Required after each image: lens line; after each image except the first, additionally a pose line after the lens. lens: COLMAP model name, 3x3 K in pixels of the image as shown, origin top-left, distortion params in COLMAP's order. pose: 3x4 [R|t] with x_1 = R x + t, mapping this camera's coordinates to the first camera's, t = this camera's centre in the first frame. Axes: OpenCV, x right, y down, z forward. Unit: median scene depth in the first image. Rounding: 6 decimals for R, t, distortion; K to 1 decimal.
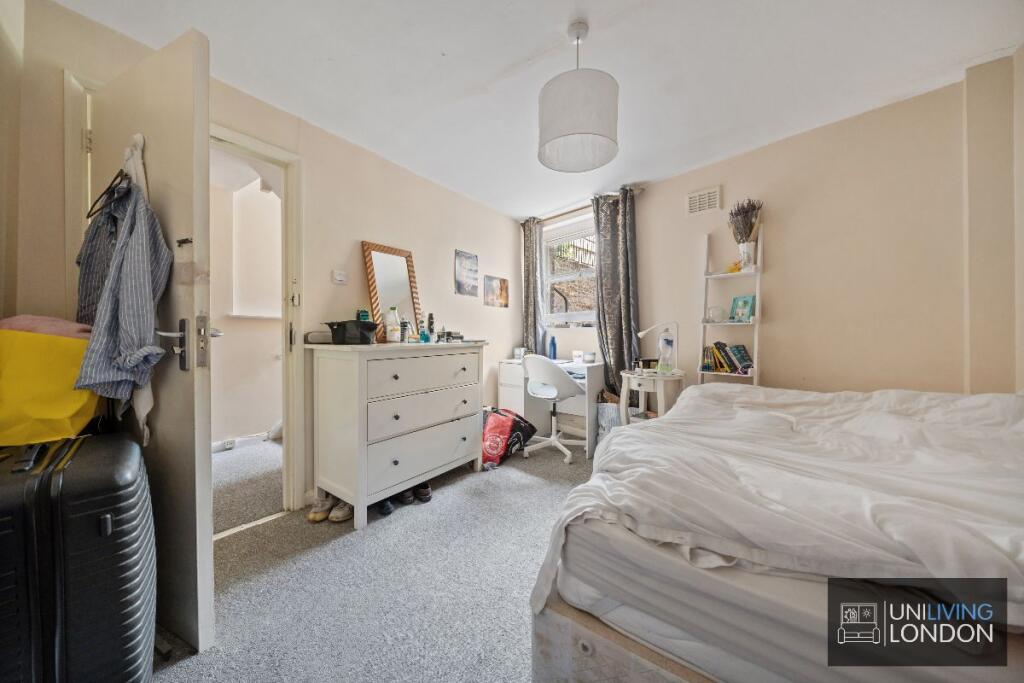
lens RADIAL K [[352.7, 0, 512.0], [0, 352.7, 341.5], [0, 0, 1]] dist [0.000382, 0.000037]
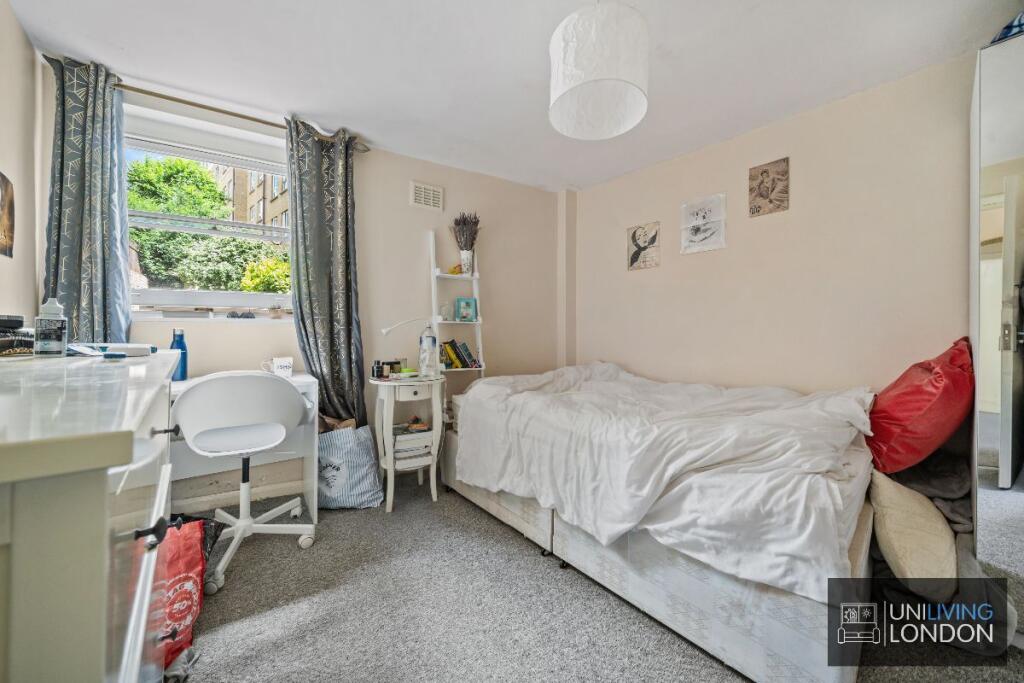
lens RADIAL K [[346.8, 0, 511.1], [0, 346.8, 330.1], [0, 0, 1]] dist [-0.000351, -0.000058]
pose [[0.255079, 0.004146, 0.966911, -0.318042], [-0.005973, 0.999978, -0.002712, -0.021463], [-0.966902, -0.005083, 0.255098, 0.503859]]
